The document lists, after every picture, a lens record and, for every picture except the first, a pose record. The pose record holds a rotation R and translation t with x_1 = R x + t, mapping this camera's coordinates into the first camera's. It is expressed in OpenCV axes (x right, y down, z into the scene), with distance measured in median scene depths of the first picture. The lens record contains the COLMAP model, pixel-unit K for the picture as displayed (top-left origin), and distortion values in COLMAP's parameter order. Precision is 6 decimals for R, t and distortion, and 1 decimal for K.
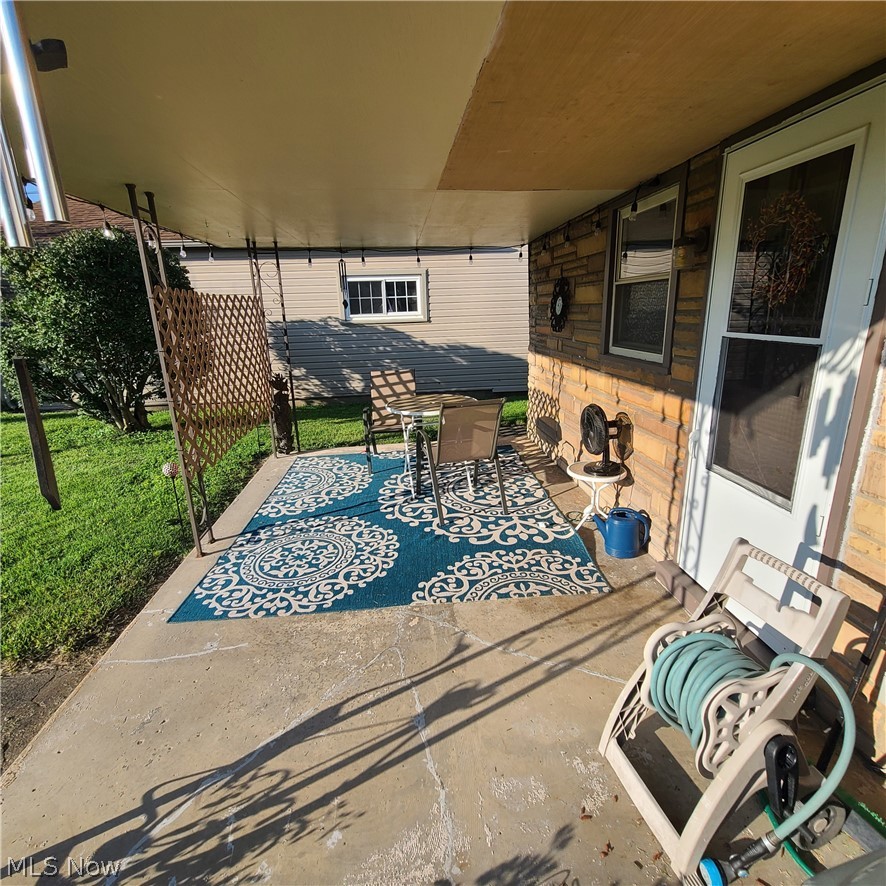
lens RADIAL K [[486.9, 0, 445.6], [0, 486.9, 446.4], [0, 0, 1]] dist [-0.001059, -0.002057]
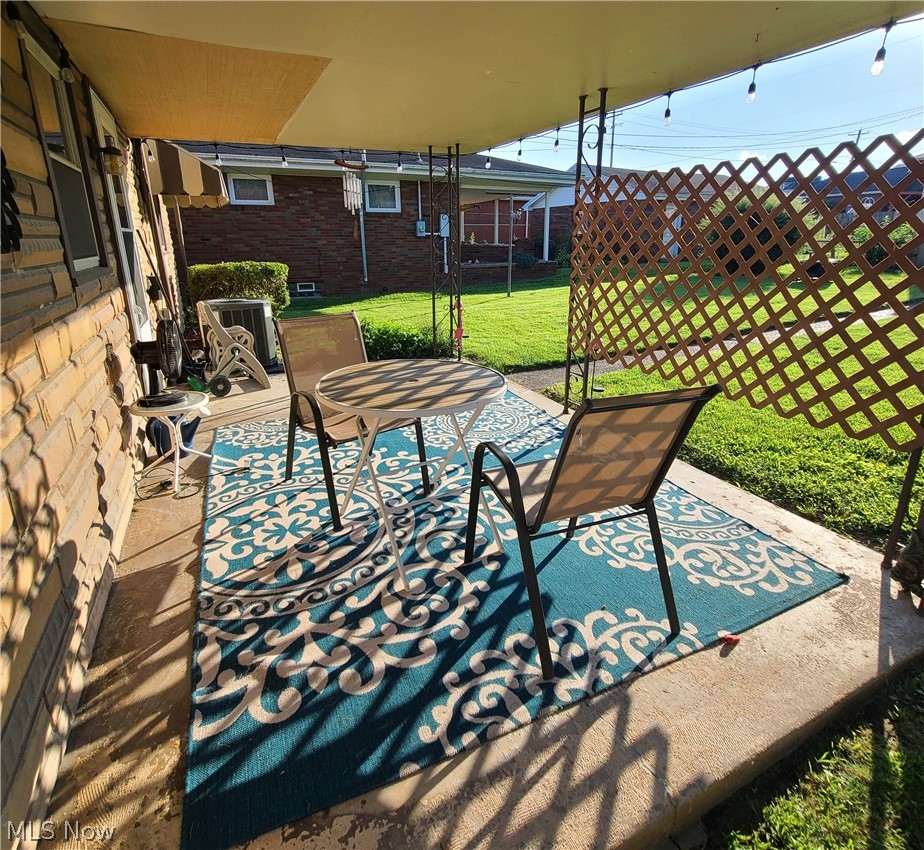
lens RADIAL K [[510.0, 0, 462.0], [0, 510.0, 425.0], [0, 0, 1]] dist [-0.002067, 0.000523]
pose [[-0.942601, 0.143611, -0.301463, 0.084872], [-0.062023, 0.811788, 0.580649, -0.345801], [0.328112, 0.566018, -0.756285, 1.427108]]
